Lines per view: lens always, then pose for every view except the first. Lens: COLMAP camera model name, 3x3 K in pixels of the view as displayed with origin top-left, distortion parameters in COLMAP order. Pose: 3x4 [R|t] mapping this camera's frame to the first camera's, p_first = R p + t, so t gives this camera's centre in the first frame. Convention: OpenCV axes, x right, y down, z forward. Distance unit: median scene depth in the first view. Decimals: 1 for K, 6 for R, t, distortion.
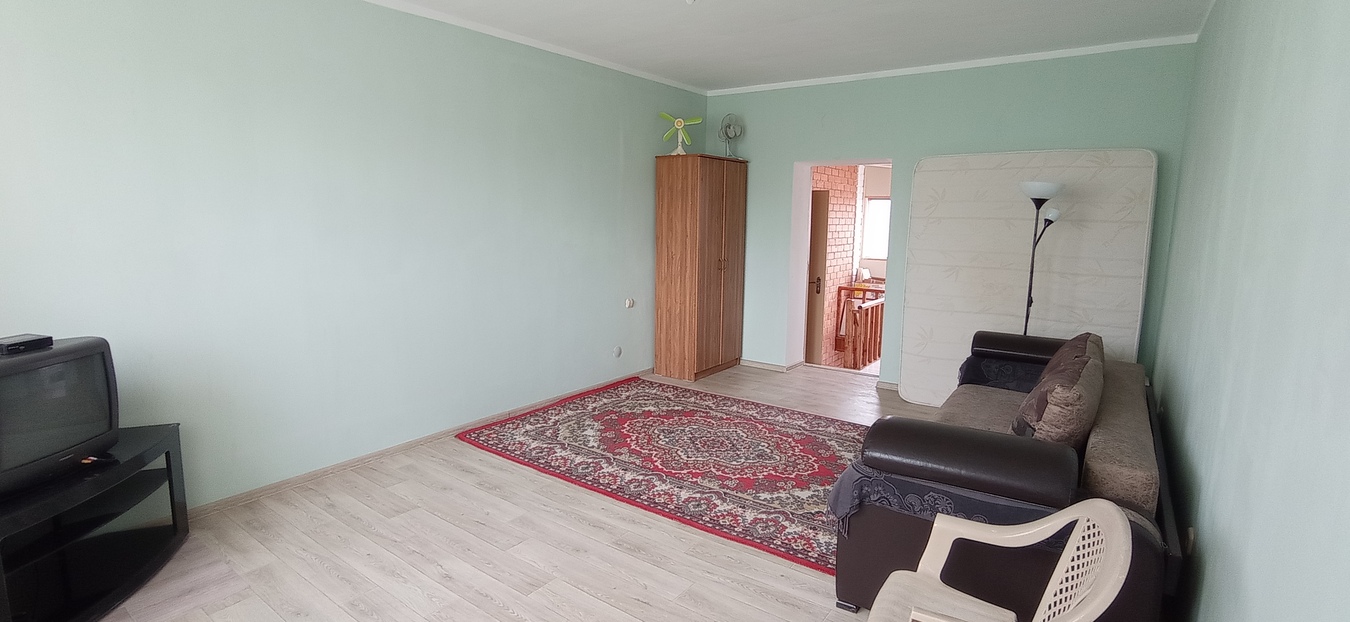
lens RADIAL K [[614.8, 0, 680.6], [0, 614.8, 304.8], [0, 0, 1]] dist [-0.049694, 0.028325]
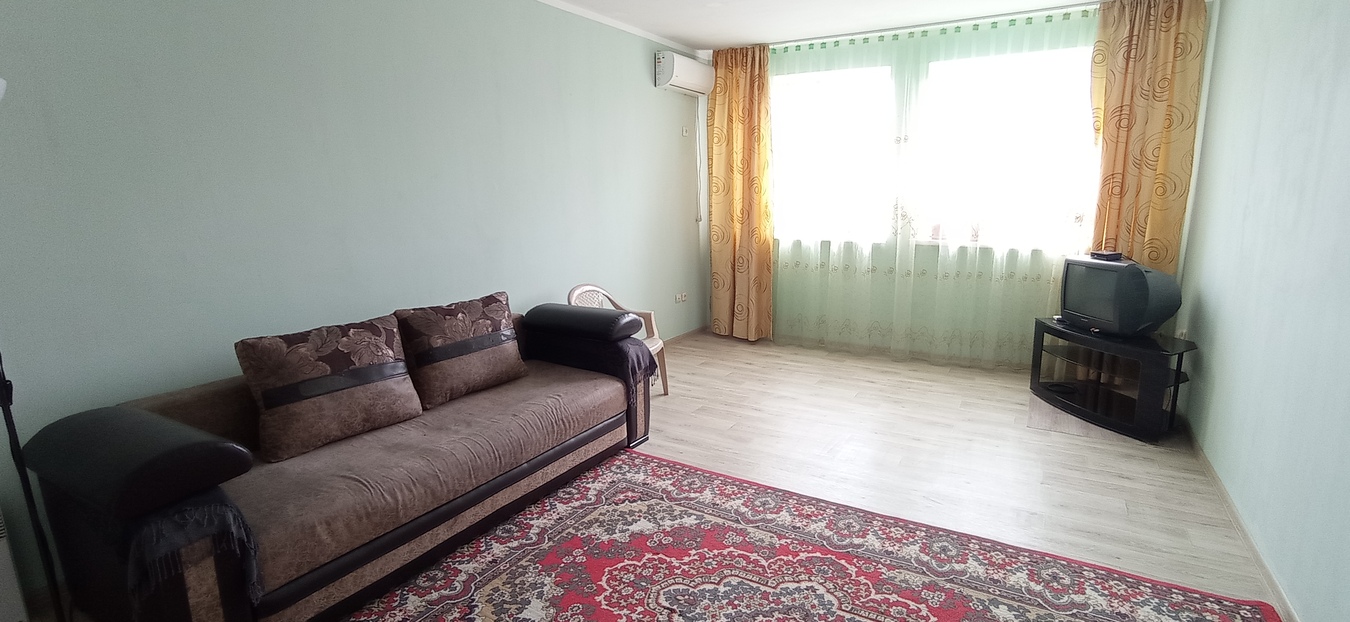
lens RADIAL K [[614.8, 0, 680.6], [0, 614.8, 304.8], [0, 0, 1]] dist [-0.049694, 0.028325]
pose [[-0.996580, 0.009931, -0.082031, 0.211603], [-0.017660, 0.944214, 0.328858, -0.231238], [0.080721, 0.329182, -0.940810, 1.655042]]
